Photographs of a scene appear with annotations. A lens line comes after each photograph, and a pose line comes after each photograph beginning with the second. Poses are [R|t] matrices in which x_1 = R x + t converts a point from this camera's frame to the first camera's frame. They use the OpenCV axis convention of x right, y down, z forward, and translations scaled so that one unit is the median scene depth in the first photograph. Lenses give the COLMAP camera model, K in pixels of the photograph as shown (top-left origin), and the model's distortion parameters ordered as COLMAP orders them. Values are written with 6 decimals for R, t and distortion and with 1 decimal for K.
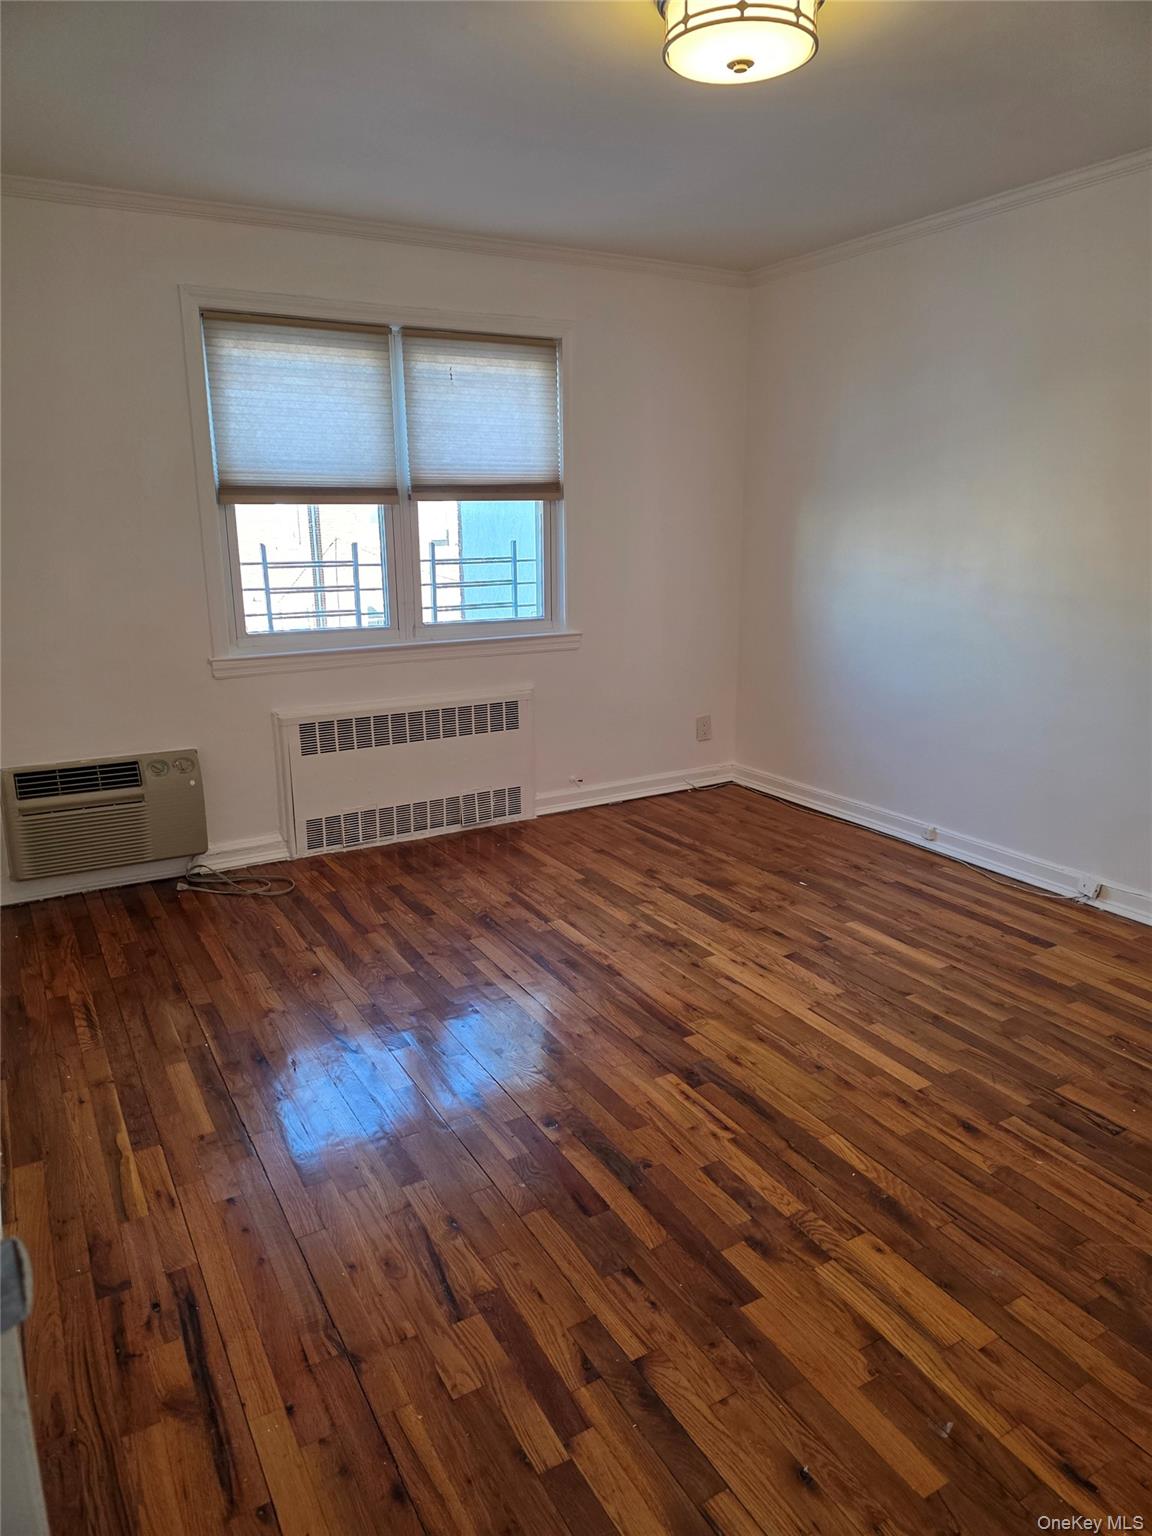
lens RADIAL K [[1031.9, 0, 576.8], [0, 1031.9, 755.5], [0, 0, 1]] dist [0.046026, -0.037900]
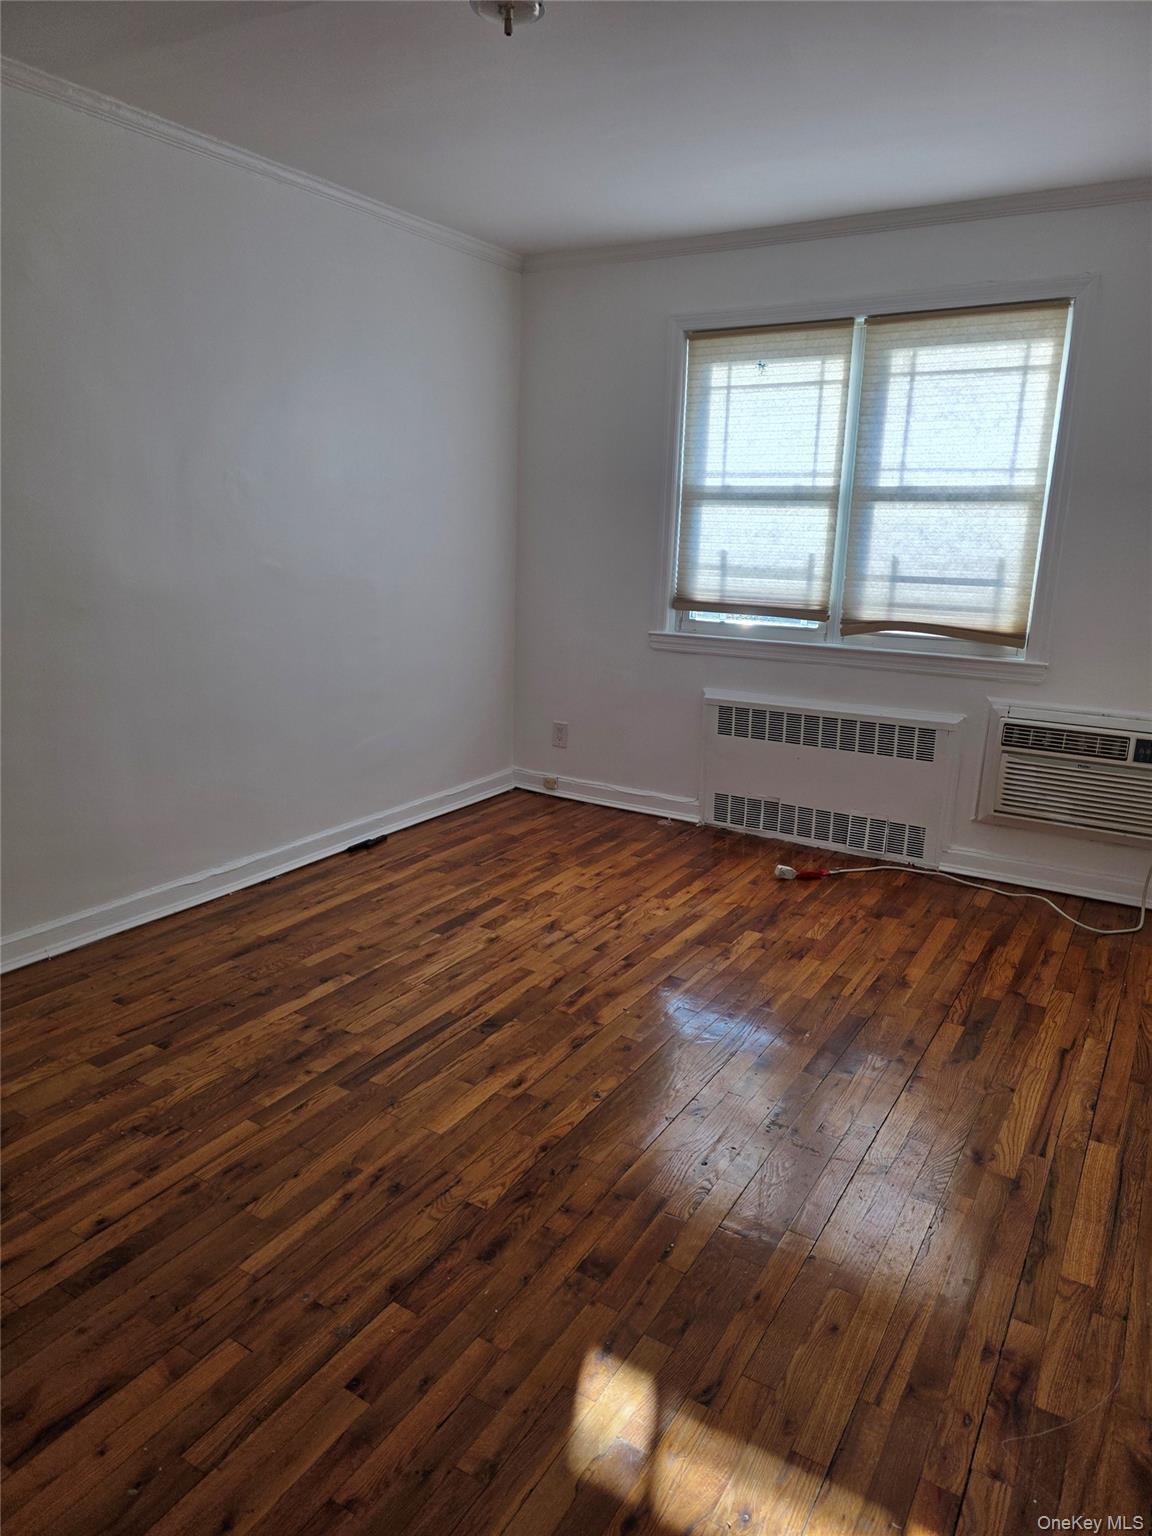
lens RADIAL K [[1031.9, 0, 579.7], [0, 1031.9, 766.5], [0, 0, 1]] dist [0.046026, -0.037900]
pose [[0.445954, 0.225154, -0.866274, 1.000345], [-0.216743, 0.966203, 0.139548, -0.139754], [0.868417, 0.125526, 0.479683, 0.554803]]
